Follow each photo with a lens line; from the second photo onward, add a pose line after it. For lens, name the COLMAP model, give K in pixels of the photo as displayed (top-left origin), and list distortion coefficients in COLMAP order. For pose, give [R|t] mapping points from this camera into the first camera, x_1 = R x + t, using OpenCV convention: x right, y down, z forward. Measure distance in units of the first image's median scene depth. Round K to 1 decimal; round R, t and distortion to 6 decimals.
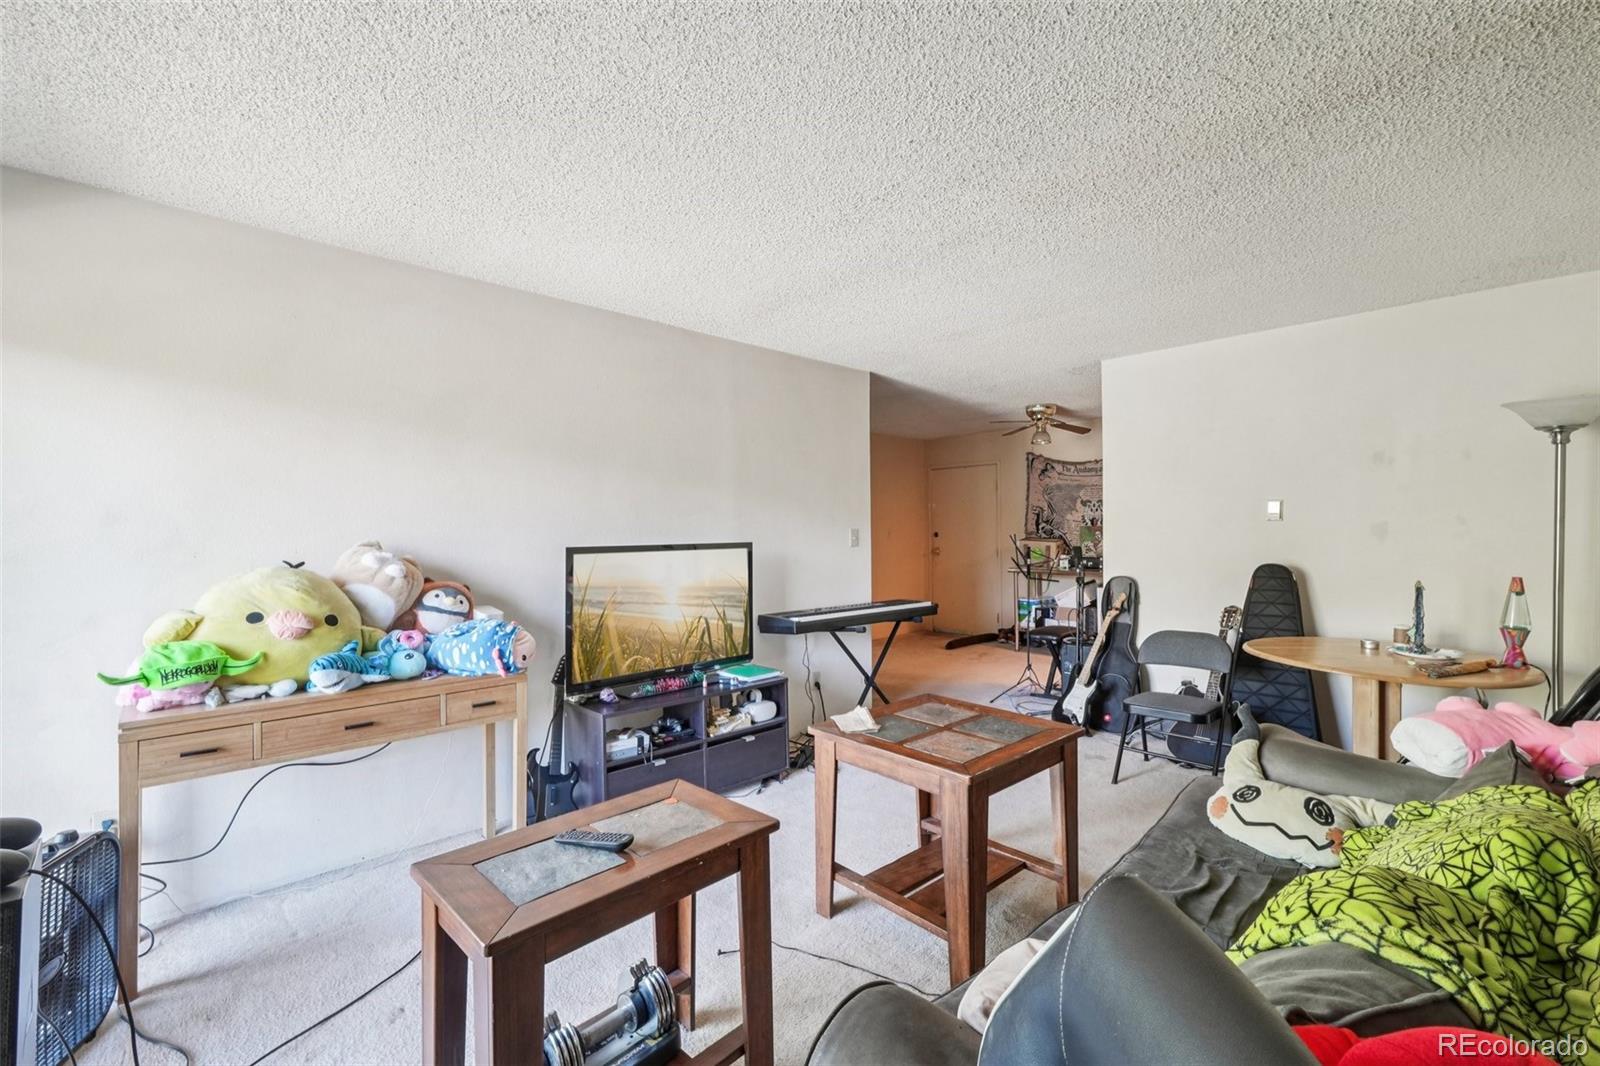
lens RADIAL K [[682.6, 0, 804.2], [0, 682.6, 532.5], [0, 0, 1]] dist [0.000366, 0.004728]
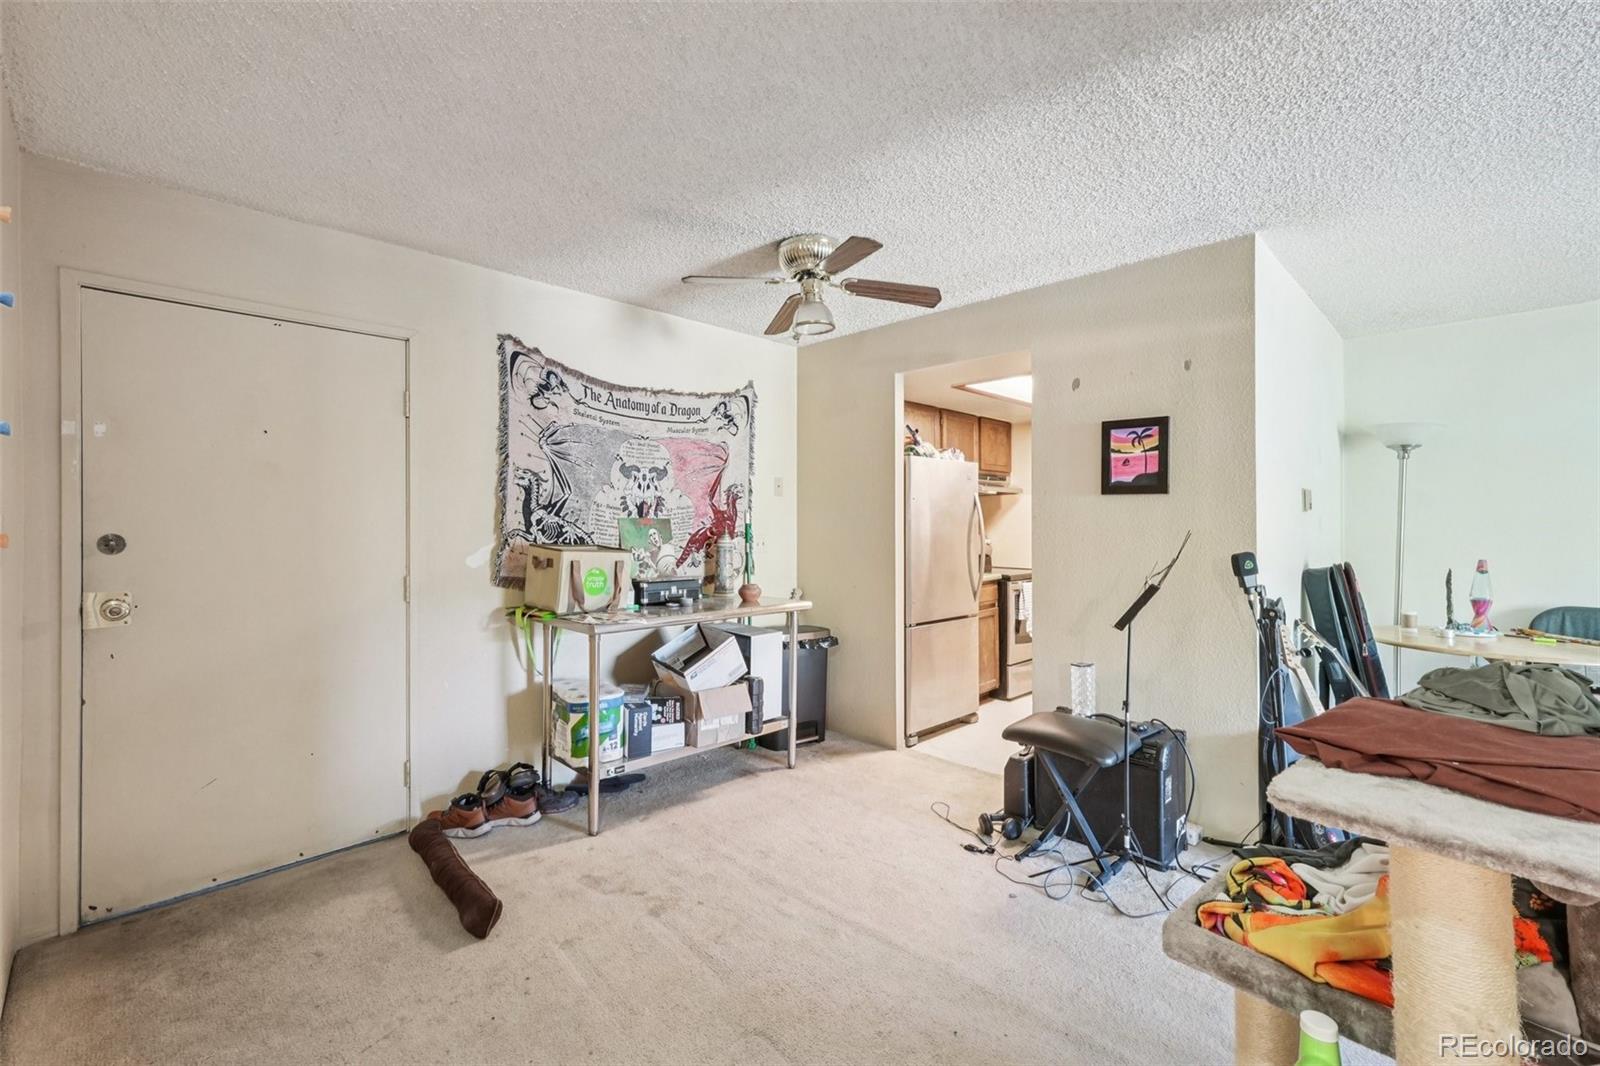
lens RADIAL K [[699.0, 0, 797.2], [0, 699.0, 520.2], [0, 0, 1]] dist [0.004085, 0.000570]
pose [[-0.026071, 0.011196, 0.999597, -0.095629], [0.007563, 0.999911, -0.011002, -0.001196], [-0.999631, 0.007273, -0.026154, 0.897358]]
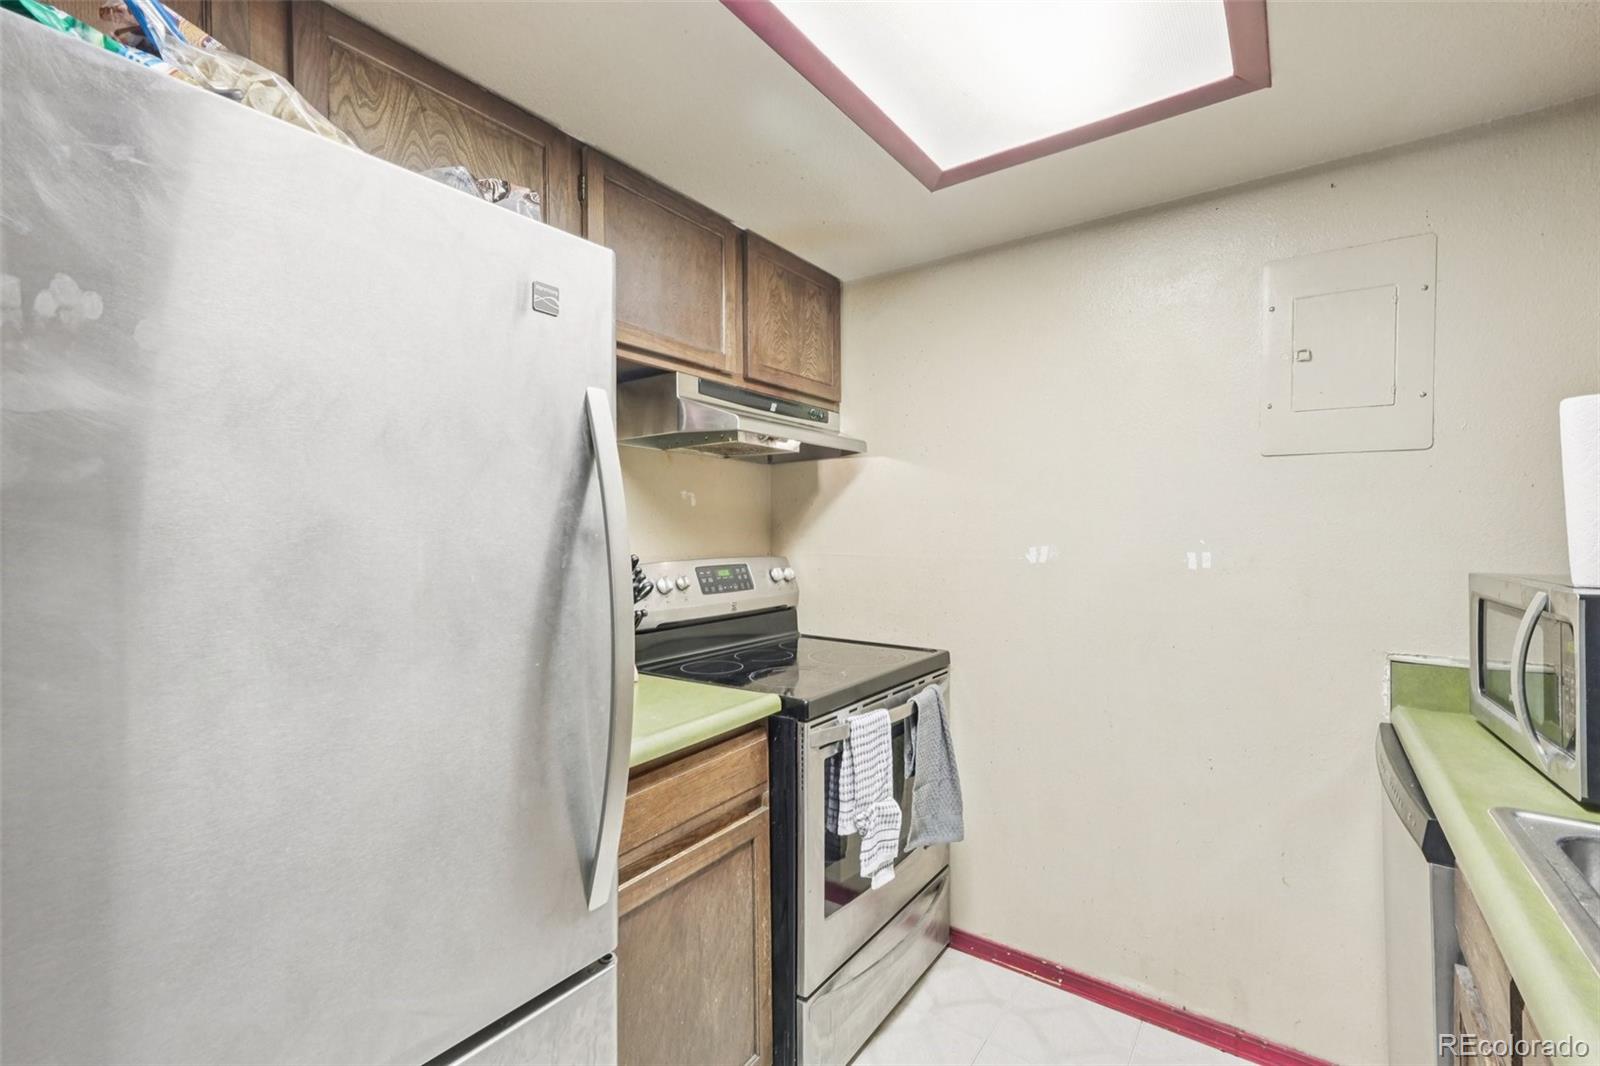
lens RADIAL K [[699.0, 0, 797.2], [0, 699.0, 520.2], [0, 0, 1]] dist [0.004085, 0.000570]
pose [[-0.176588, 0.007986, 0.984252, 0.390684], [0.015751, 0.999862, -0.005287, -0.006621], [-0.984159, 0.014569, -0.176689, 0.705345]]
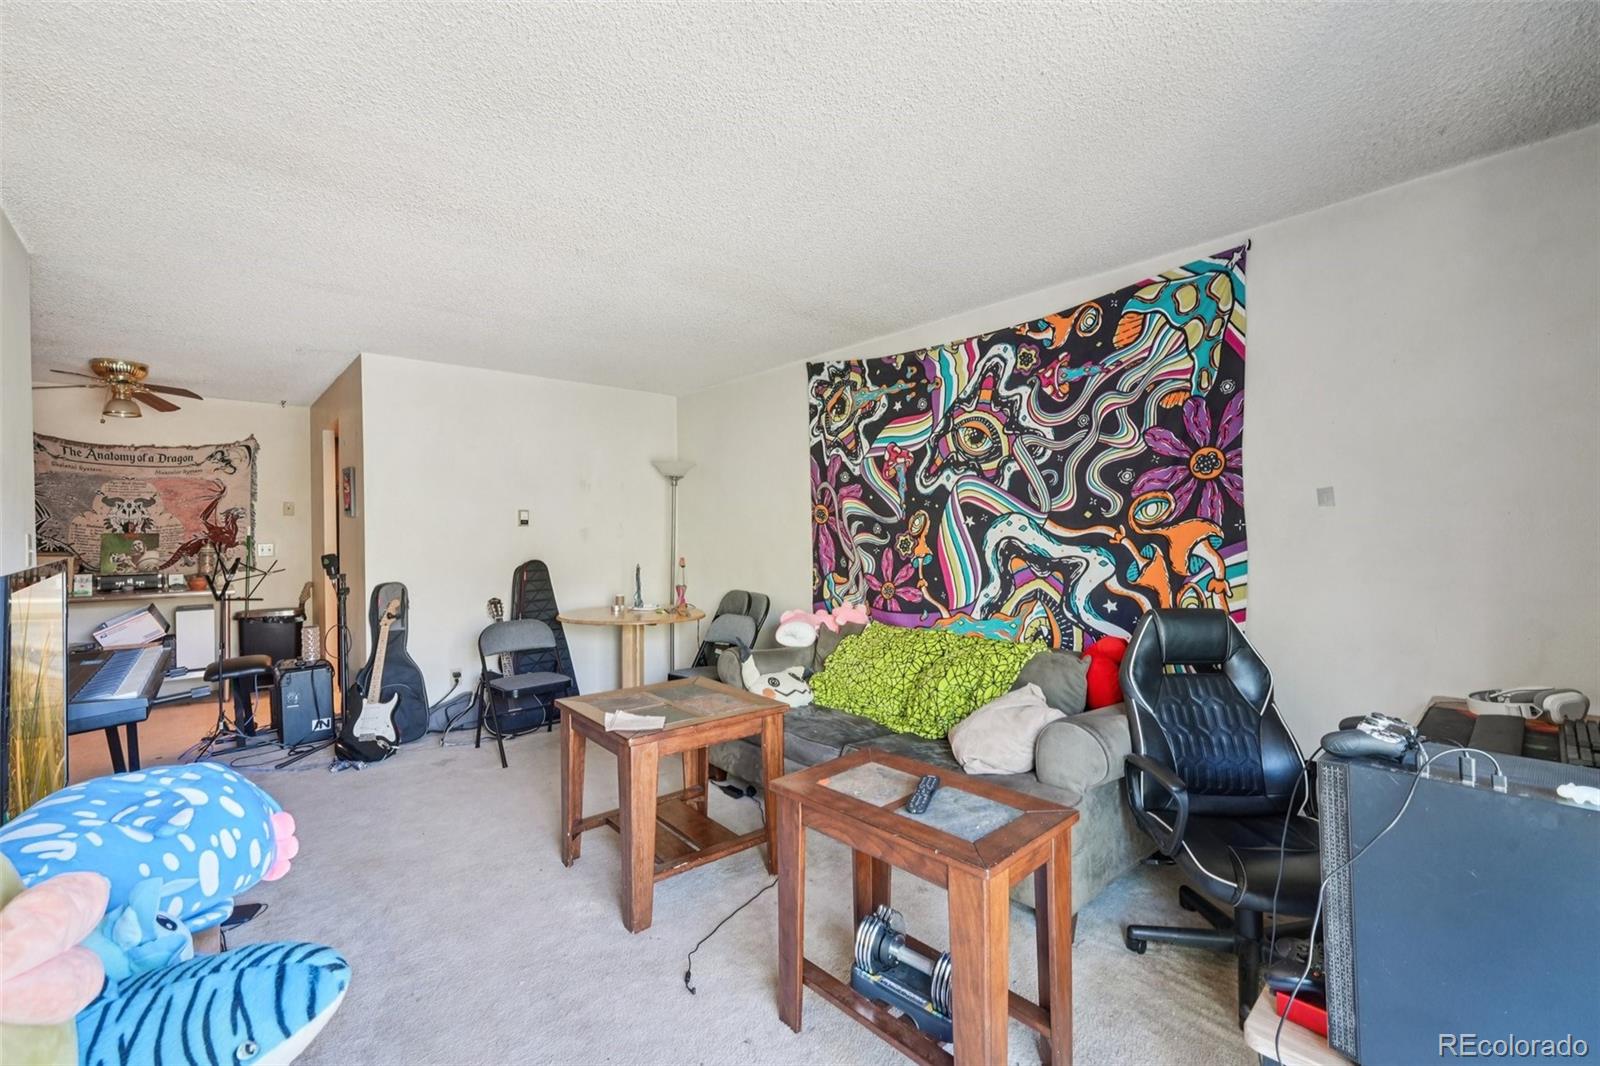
lens RADIAL K [[682.6, 0, 804.2], [0, 682.6, 532.5], [0, 0, 1]] dist [0.000366, 0.004728]
pose [[0.033642, -0.000702, 0.999434, -0.299145], [0.015499, 0.999880, 0.000181, 0.001180], [-0.999314, 0.015485, 0.033649, 0.236525]]
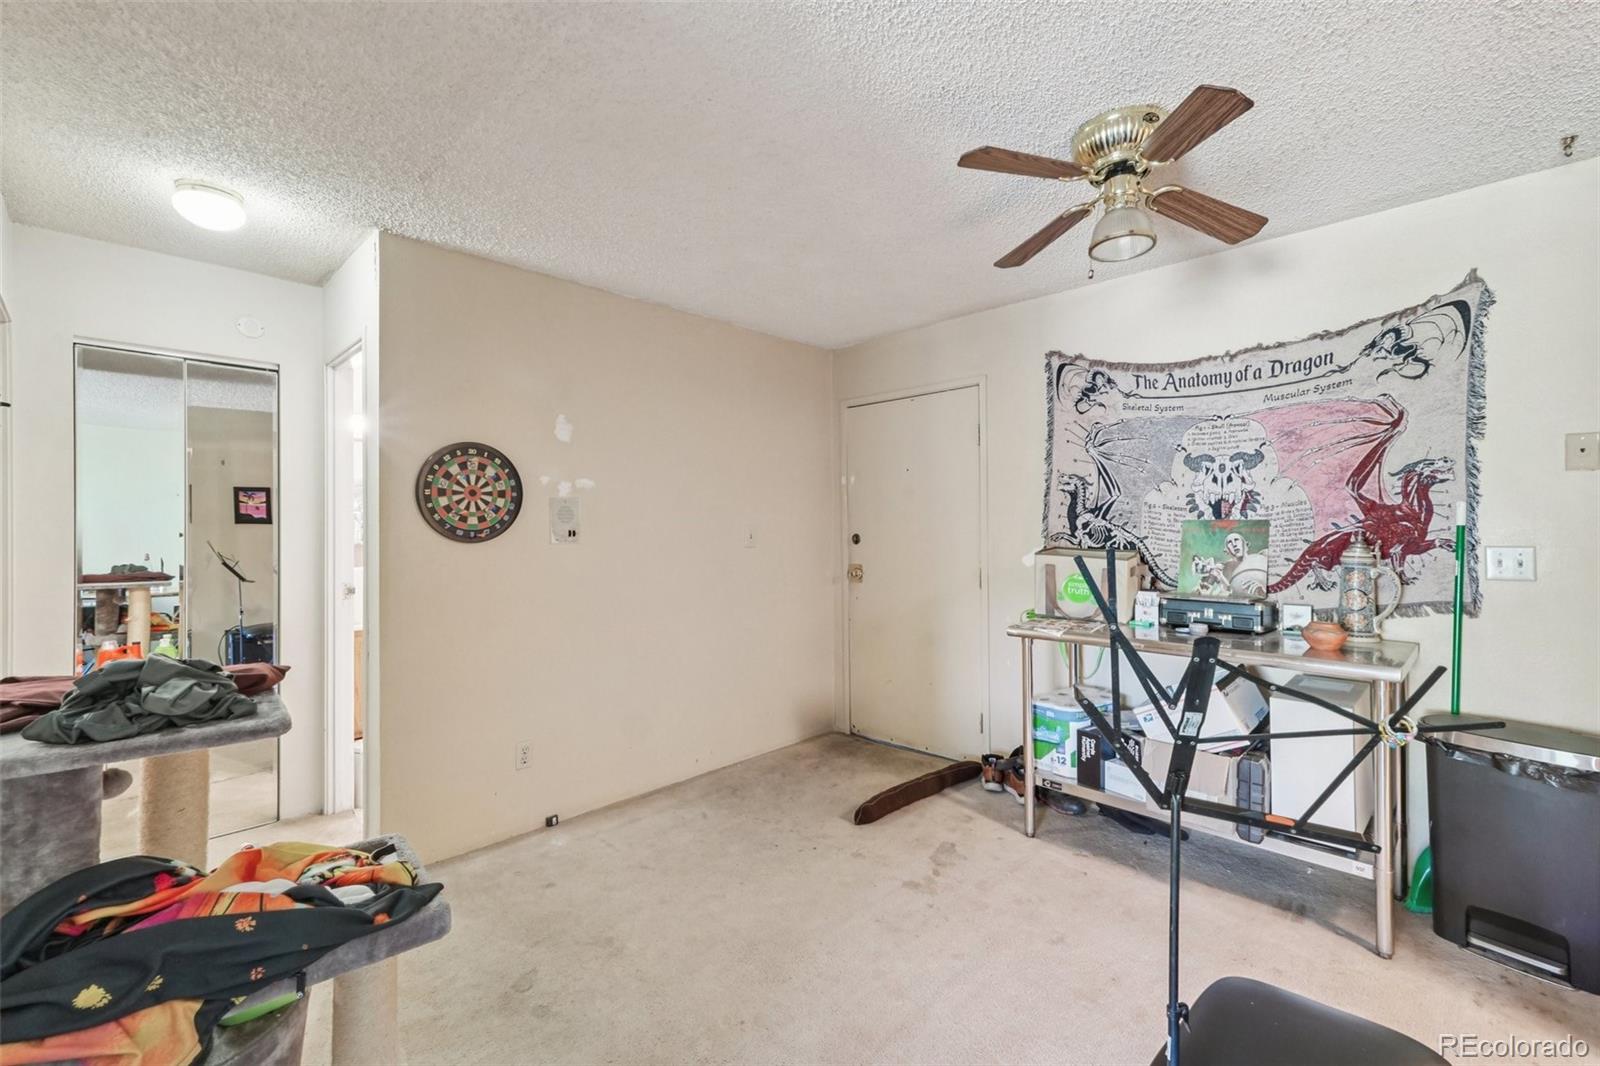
lens RADIAL K [[690.1, 0, 809.9], [0, 690.1, 524.9], [0, 0, 1]] dist [0.000644, 0.005627]
pose [[0.999331, 0.001743, 0.036519, 0.169971], [-0.001299, 0.999925, -0.012178, -0.001100], [-0.036537, 0.012122, 0.999259, 0.605616]]
